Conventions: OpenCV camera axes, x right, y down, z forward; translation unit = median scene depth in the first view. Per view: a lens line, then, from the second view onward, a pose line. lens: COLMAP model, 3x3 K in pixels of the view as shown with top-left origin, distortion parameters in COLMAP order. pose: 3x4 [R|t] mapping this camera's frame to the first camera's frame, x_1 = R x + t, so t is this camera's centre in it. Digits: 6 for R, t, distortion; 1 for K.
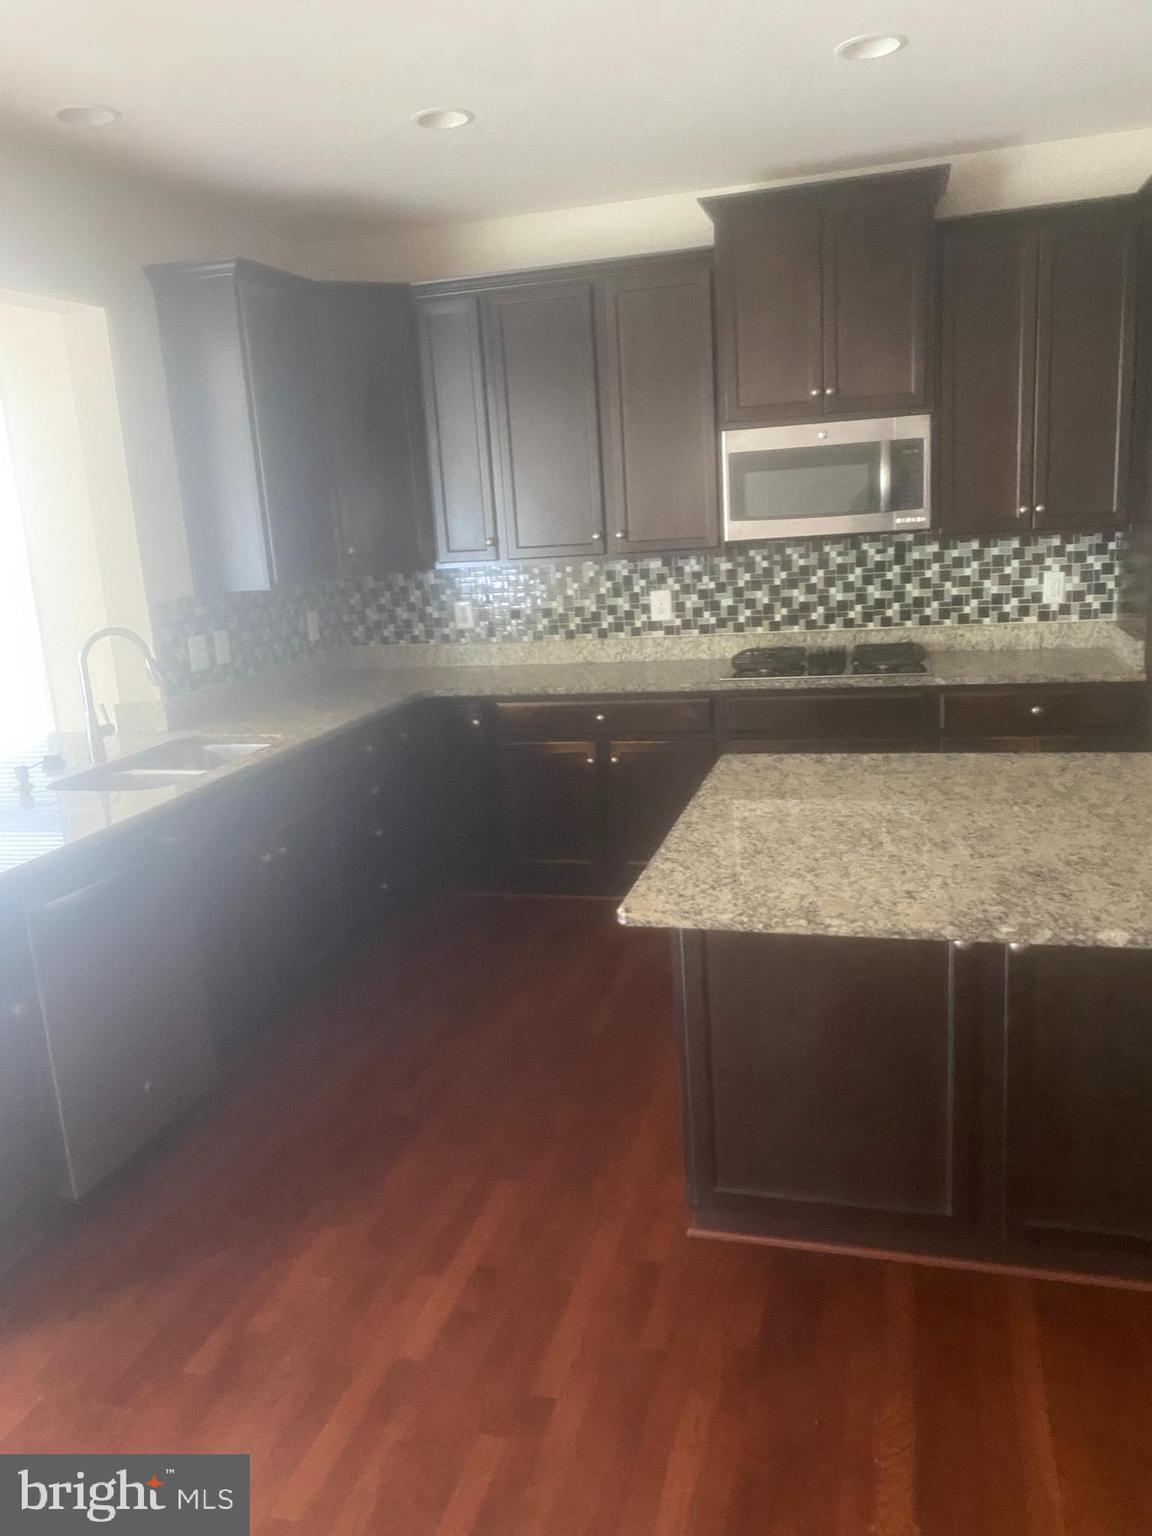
lens RADIAL K [[1171.7, 0, 575.8], [0, 1171.7, 774.5], [0, 0, 1]] dist [0.008534, -0.003586]
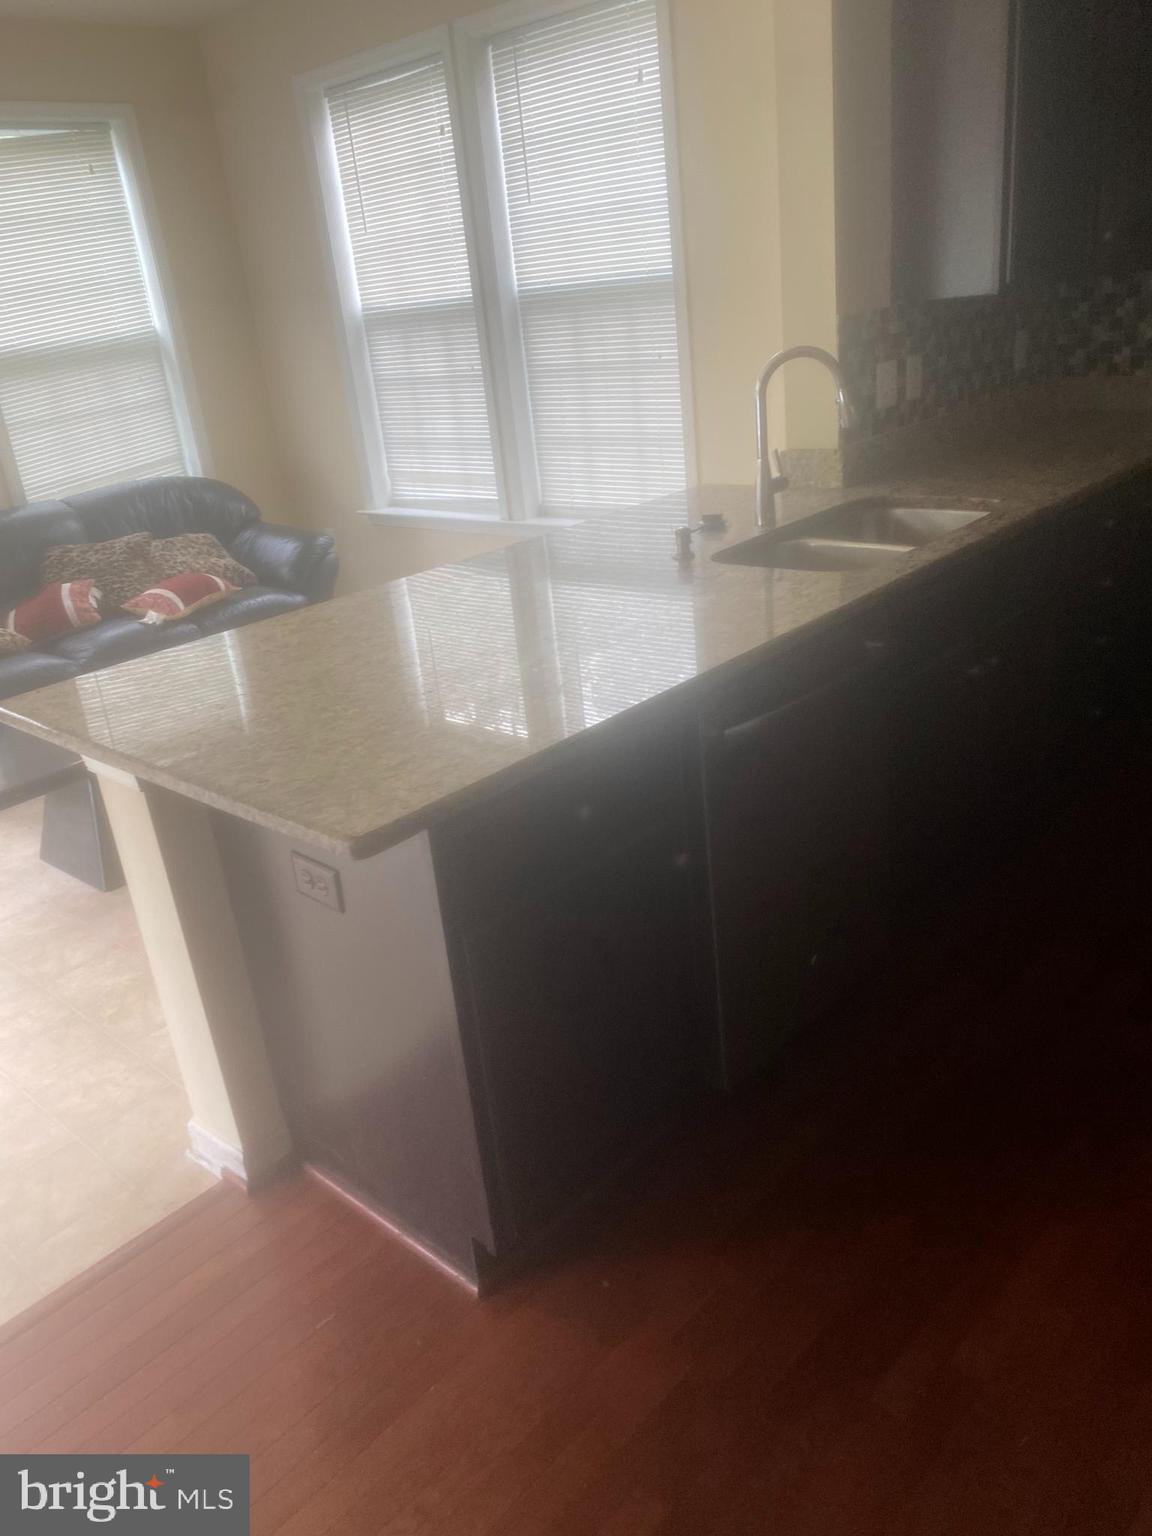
lens RADIAL K [[1171.7, 0, 575.8], [0, 1171.7, 774.5], [0, 0, 1]] dist [0.008534, -0.003586]
pose [[0.886790, 0.146672, -0.438282, -0.132451], [-0.052952, 0.974306, 0.218914, -0.012175], [0.459129, -0.170923, 0.871772, 0.197325]]
